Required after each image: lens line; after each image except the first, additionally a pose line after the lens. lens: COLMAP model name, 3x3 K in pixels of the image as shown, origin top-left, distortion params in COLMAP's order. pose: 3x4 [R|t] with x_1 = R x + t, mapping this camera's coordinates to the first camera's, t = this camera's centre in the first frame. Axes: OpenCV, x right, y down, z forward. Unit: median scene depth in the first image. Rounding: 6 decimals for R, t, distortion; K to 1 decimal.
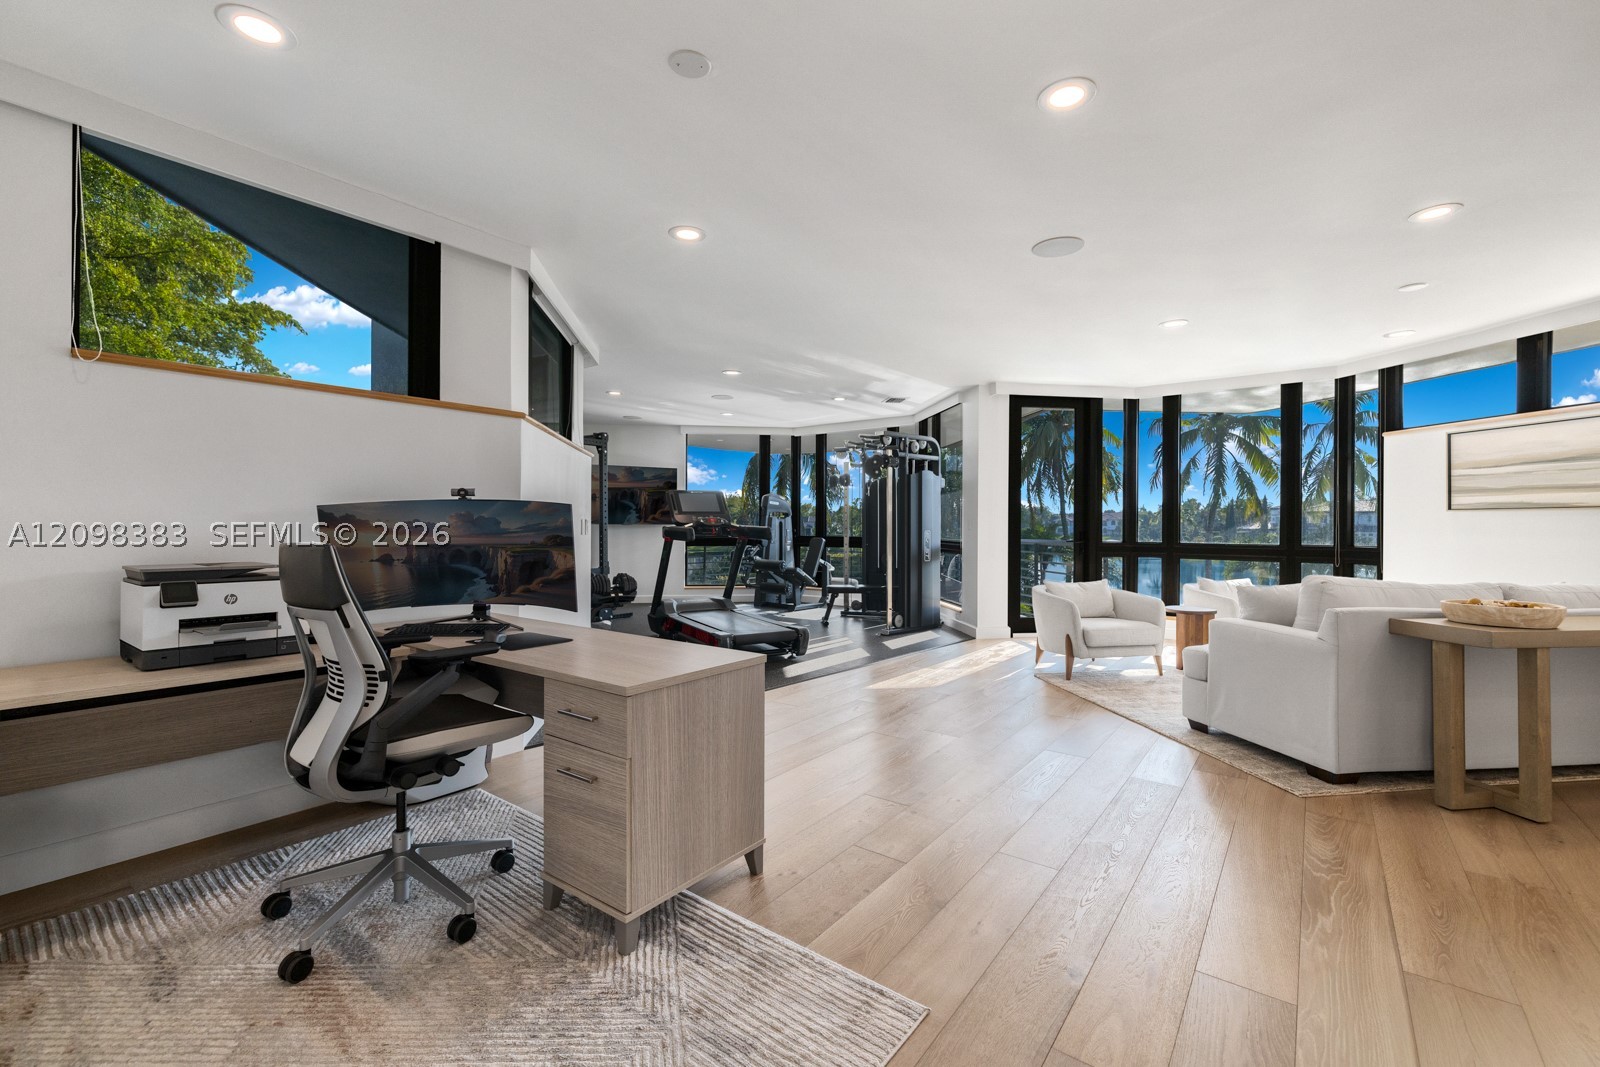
lens RADIAL K [[681.5, 0, 801.2], [0, 681.5, 516.5], [0, 0, 1]] dist [-0.000325, -0.000486]
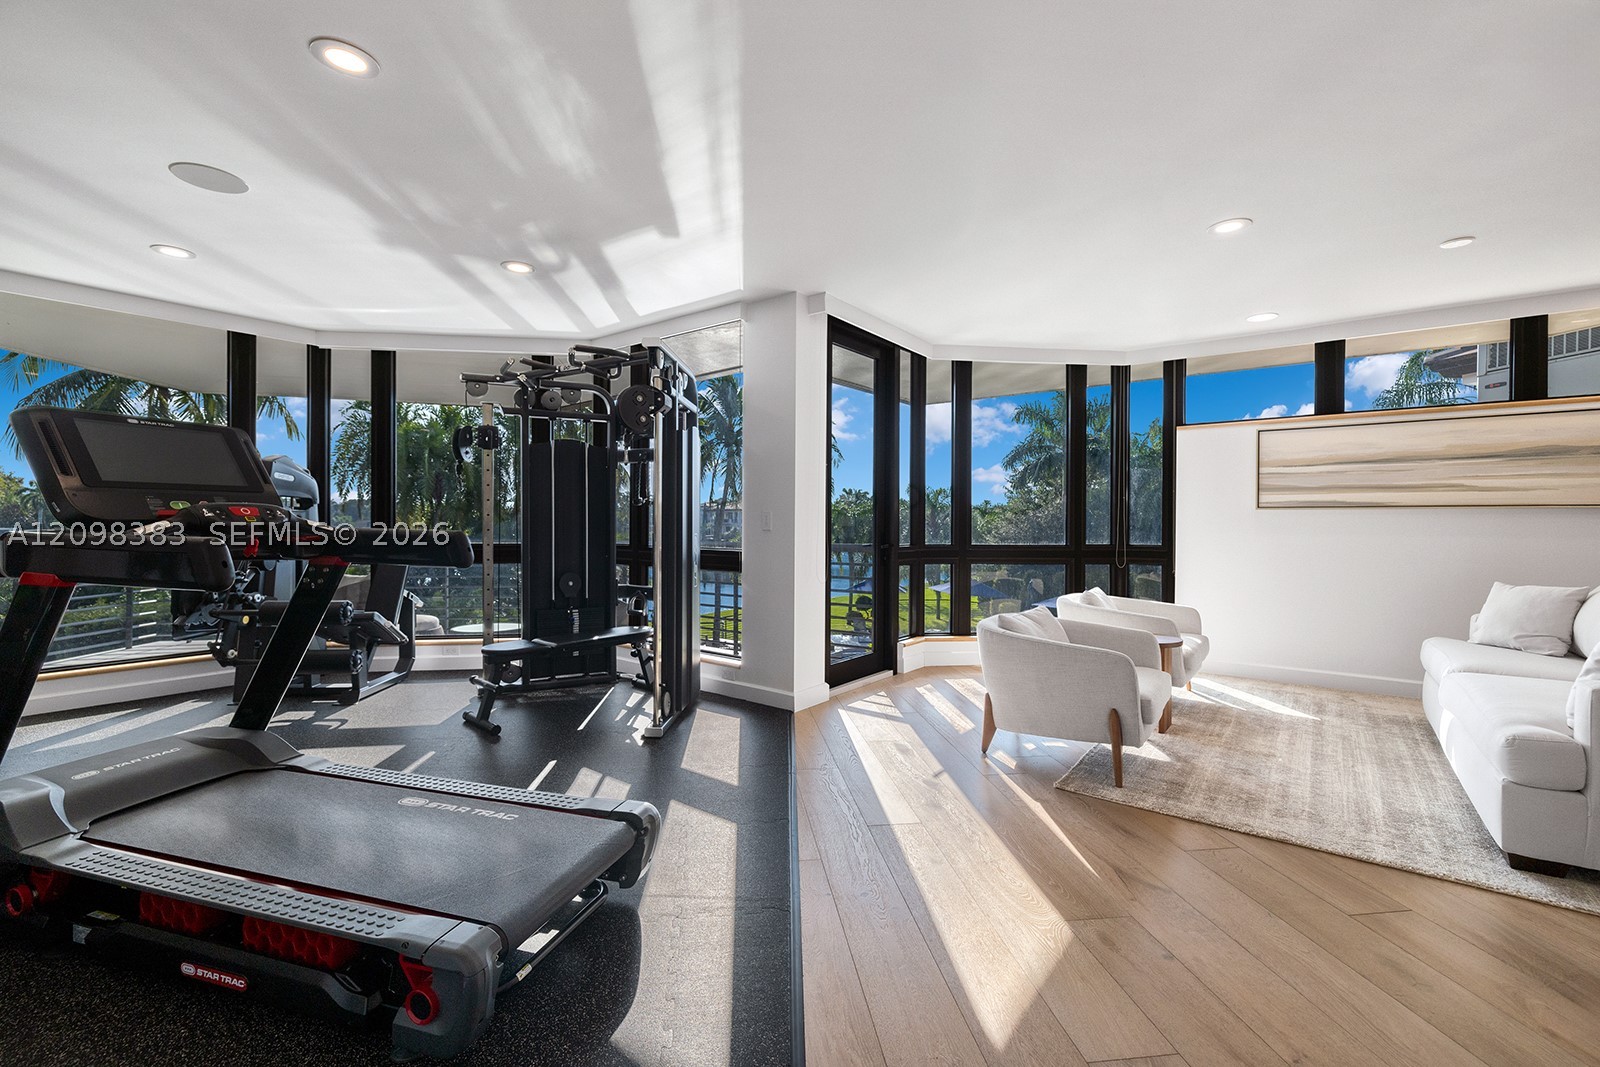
lens RADIAL K [[681.5, 0, 801.2], [0, 681.5, 516.5], [0, 0, 1]] dist [-0.000325, -0.000486]
pose [[0.718196, 0.009068, 0.695781, -0.177308], [-0.010147, 0.999945, -0.002558, 0.010066], [-0.695766, -0.005223, 0.718249, 0.642547]]
